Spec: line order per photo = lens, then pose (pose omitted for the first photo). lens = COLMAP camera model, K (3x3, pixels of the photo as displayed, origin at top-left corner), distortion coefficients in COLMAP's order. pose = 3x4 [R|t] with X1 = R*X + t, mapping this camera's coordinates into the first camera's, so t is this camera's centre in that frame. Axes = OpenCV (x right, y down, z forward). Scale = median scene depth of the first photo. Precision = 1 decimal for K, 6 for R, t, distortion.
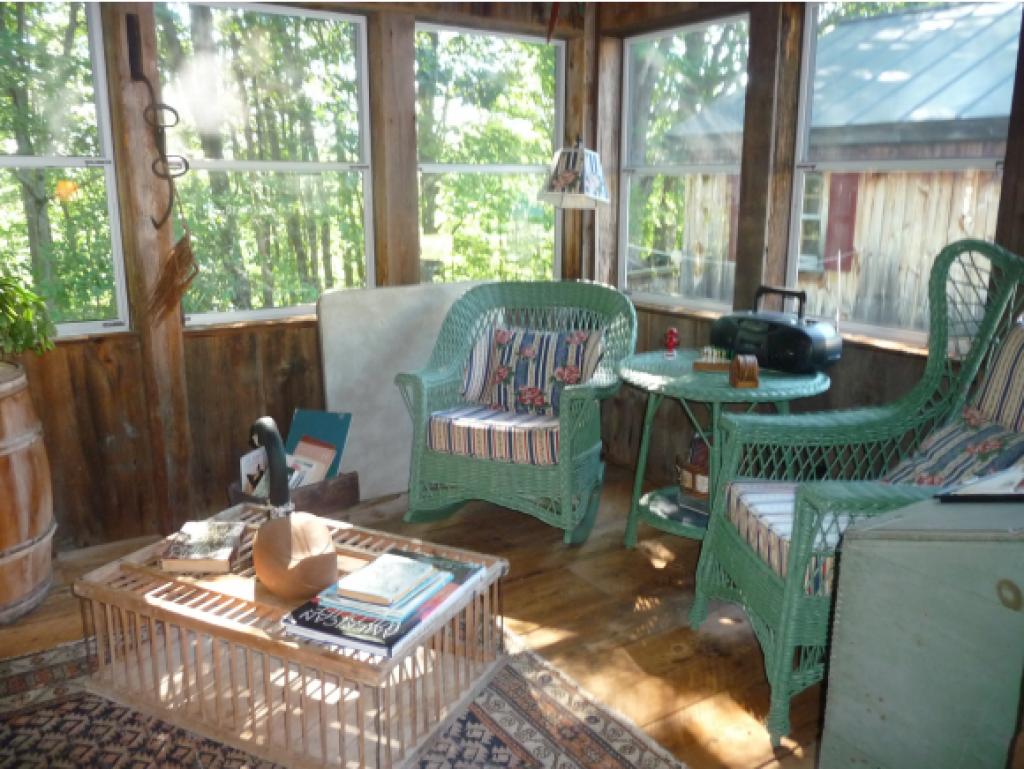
lens RADIAL K [[874.1, 0, 512.0], [0, 874.1, 384.5], [0, 0, 1]] dist [-0.019760, 0.009688]
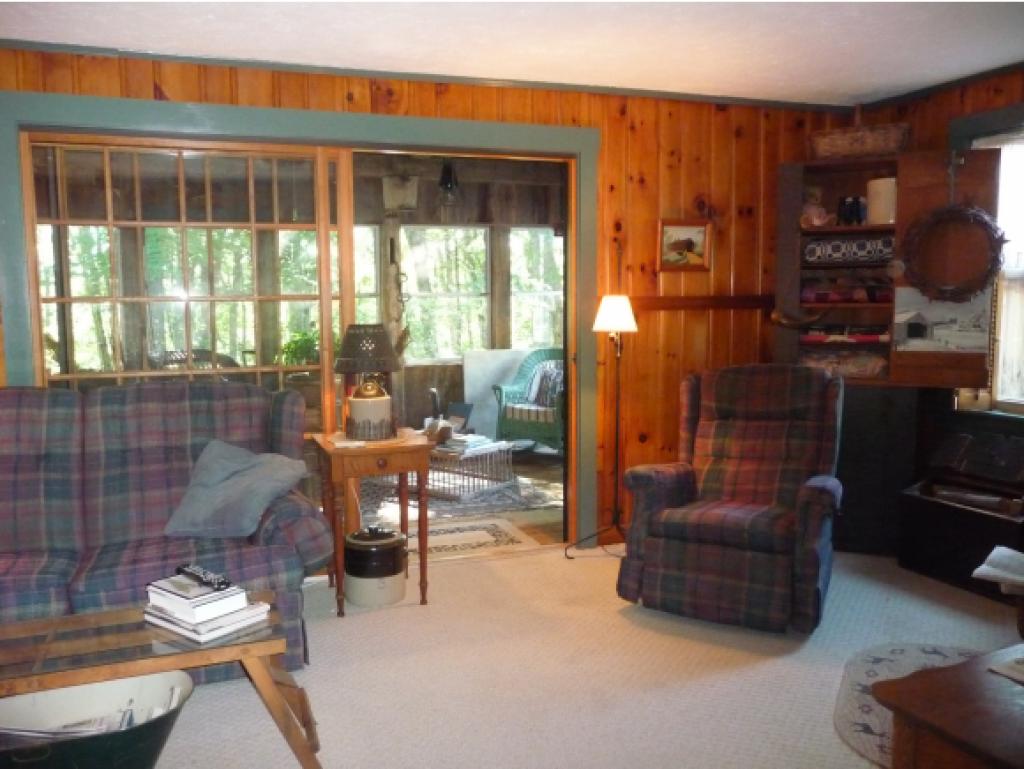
lens RADIAL K [[874.1, 0, 512.0], [0, 874.1, 384.5], [0, 0, 1]] dist [-0.019760, 0.009688]
pose [[0.976158, 0.014659, -0.216566, 0.406082], [-0.038716, 0.993477, -0.107261, 0.225925], [0.213581, 0.113088, 0.970358, -1.184549]]
